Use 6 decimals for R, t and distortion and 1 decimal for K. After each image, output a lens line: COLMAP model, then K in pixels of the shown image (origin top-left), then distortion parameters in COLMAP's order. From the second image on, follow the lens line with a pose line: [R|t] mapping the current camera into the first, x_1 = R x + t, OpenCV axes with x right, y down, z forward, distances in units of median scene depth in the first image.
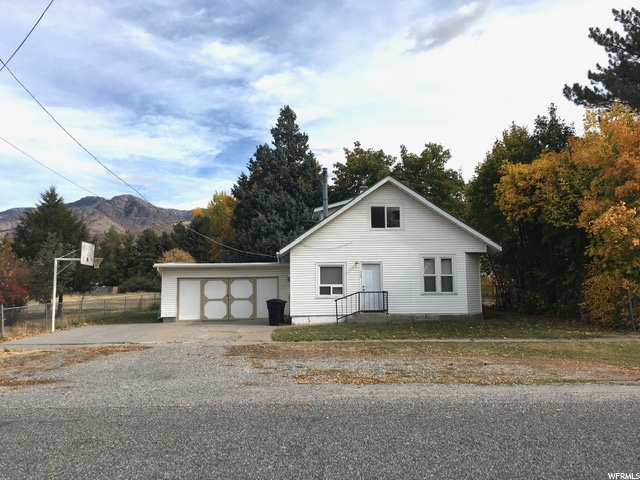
lens RADIAL K [[535.2, 0, 320.0], [0, 535.2, 240.0], [0, 0, 1]] dist [0.016860, 0.003457]
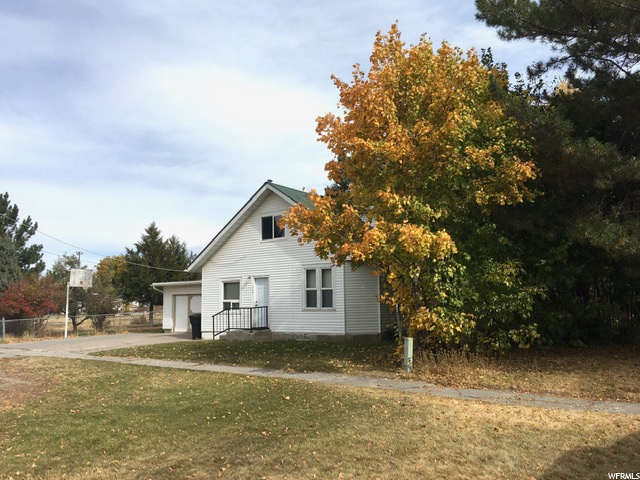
lens RADIAL K [[535.2, 0, 320.0], [0, 535.2, 240.0], [0, 0, 1]] dist [0.016860, 0.003457]
pose [[0.786339, -0.074582, -0.613276, 0.760163], [0.064097, 0.997178, -0.039085, 0.021148], [0.614461, -0.008575, 0.788901, 0.315170]]
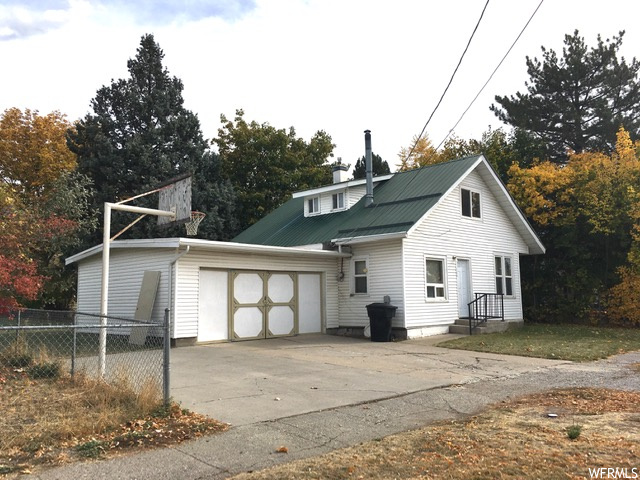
lens RADIAL K [[535.2, 0, 320.0], [0, 535.2, 240.0], [0, 0, 1]] dist [0.016860, 0.003457]
pose [[0.738429, 0.081522, 0.669386, -0.598626], [-0.065619, 0.996641, -0.048990, 0.068425], [-0.671131, -0.007749, 0.741298, 0.546441]]
